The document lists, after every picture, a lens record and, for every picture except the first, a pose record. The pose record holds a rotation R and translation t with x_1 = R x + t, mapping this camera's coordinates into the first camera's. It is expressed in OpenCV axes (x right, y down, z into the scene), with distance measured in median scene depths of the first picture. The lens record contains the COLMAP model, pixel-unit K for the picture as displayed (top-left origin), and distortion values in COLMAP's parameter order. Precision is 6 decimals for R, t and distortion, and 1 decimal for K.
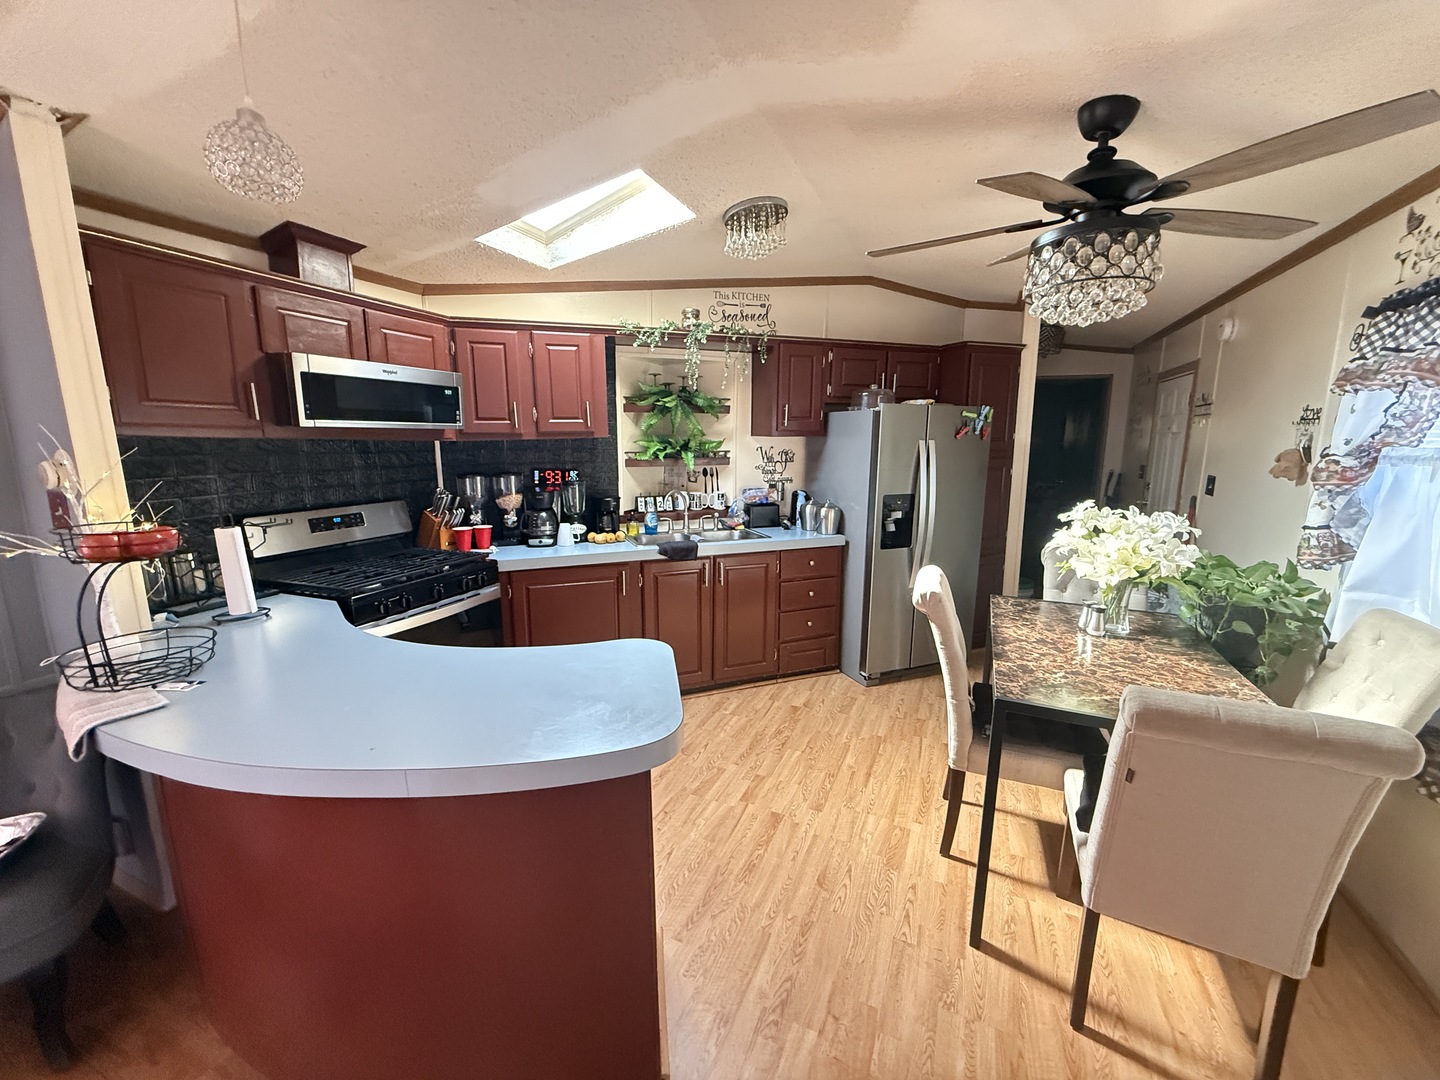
lens RADIAL K [[570.8, 0, 715.5], [0, 570.8, 539.0], [0, 0, 1]] dist [0.000180, 0.000143]
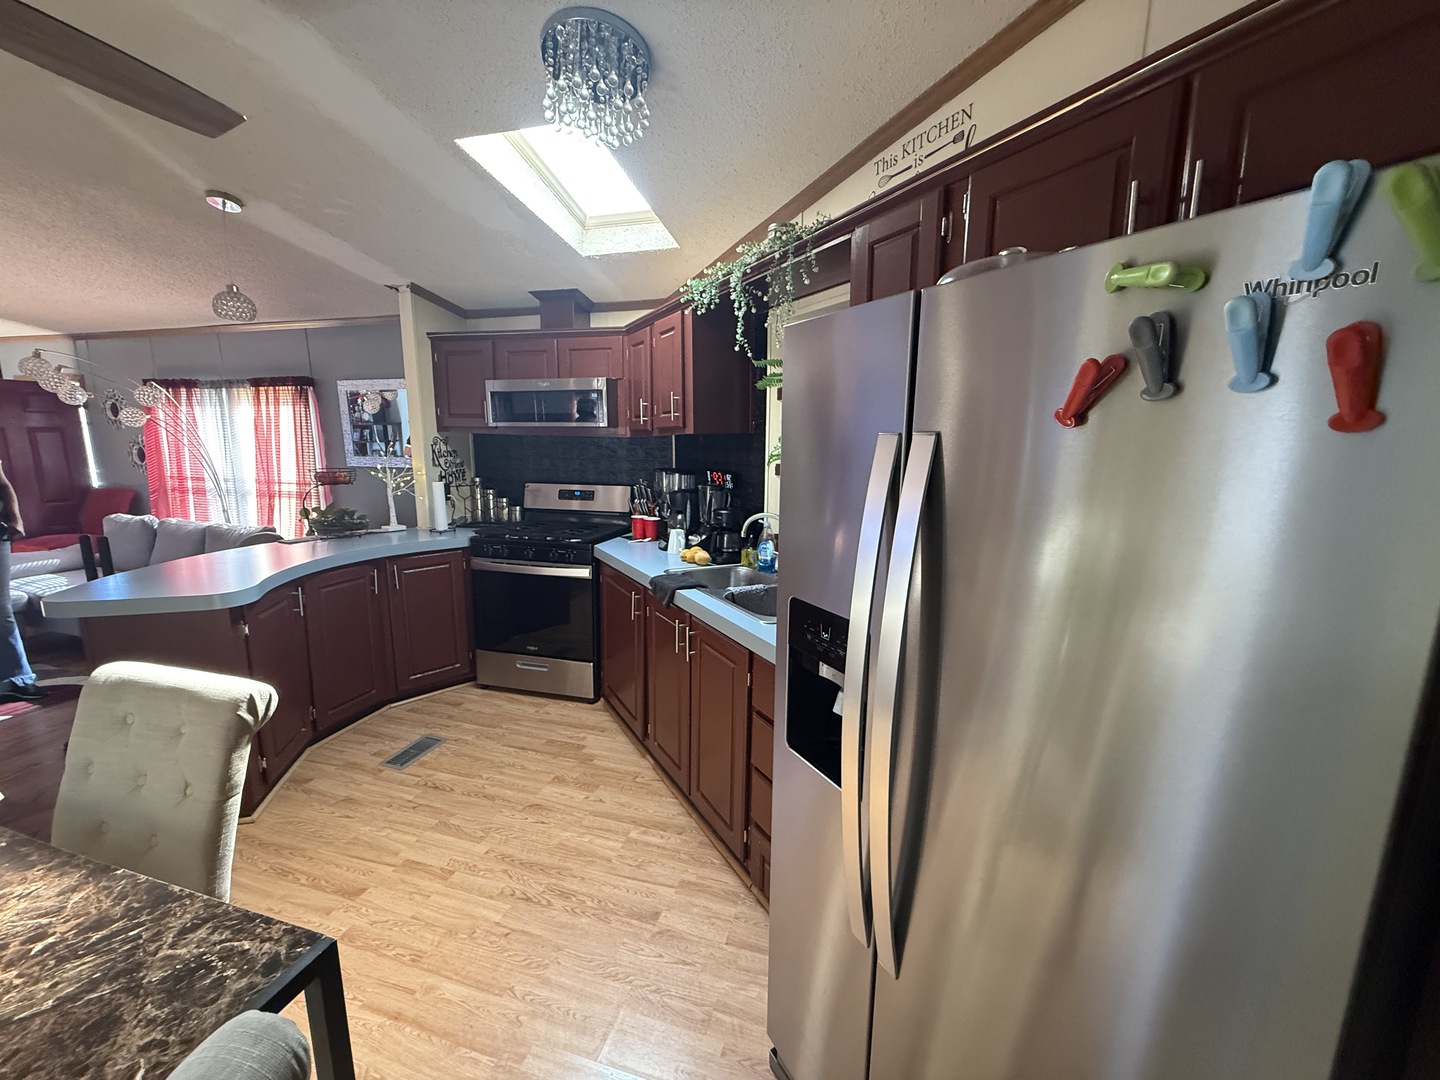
lens RADIAL K [[570.8, 0, 715.5], [0, 570.8, 539.0], [0, 0, 1]] dist [0.000180, 0.000143]
pose [[0.140461, 0.173328, -0.974796, 0.874301], [-0.182948, 0.972147, 0.146496, -0.218032], [0.973037, 0.157760, 0.168259, 1.262109]]
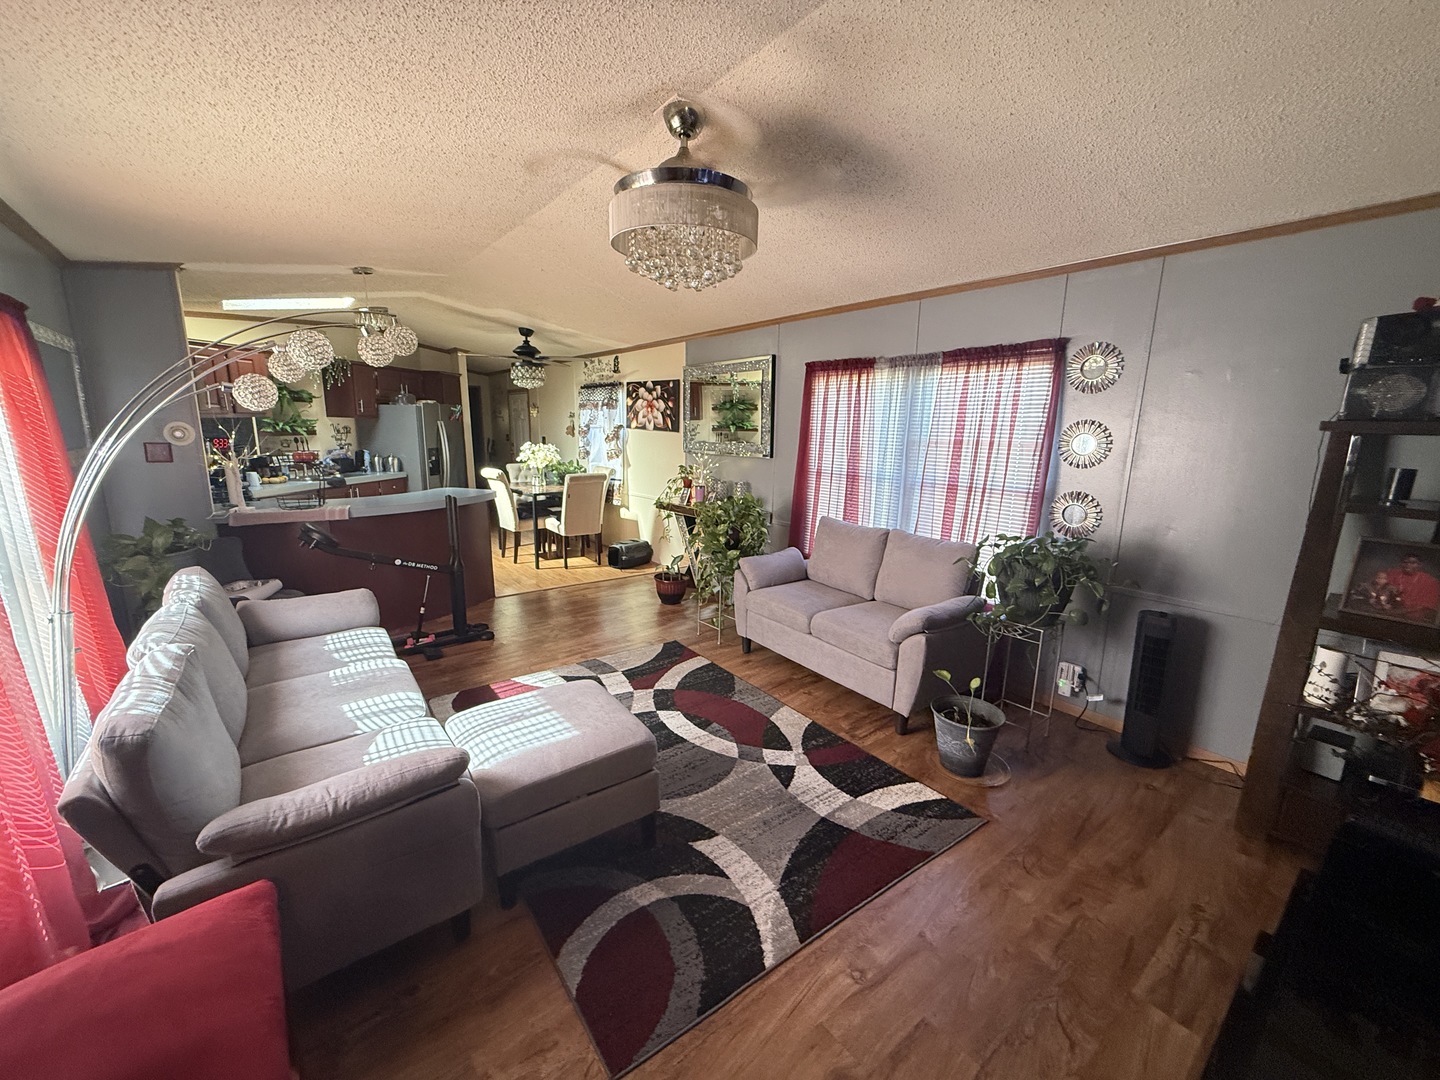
lens RADIAL K [[570.8, 0, 715.5], [0, 570.8, 539.0], [0, 0, 1]] dist [0.000180, 0.000143]
pose [[0.460341, -0.167134, 0.871867, -1.466124], [0.140132, 0.983485, 0.114542, 0.209121], [-0.876612, 0.069448, 0.476159, -1.155275]]
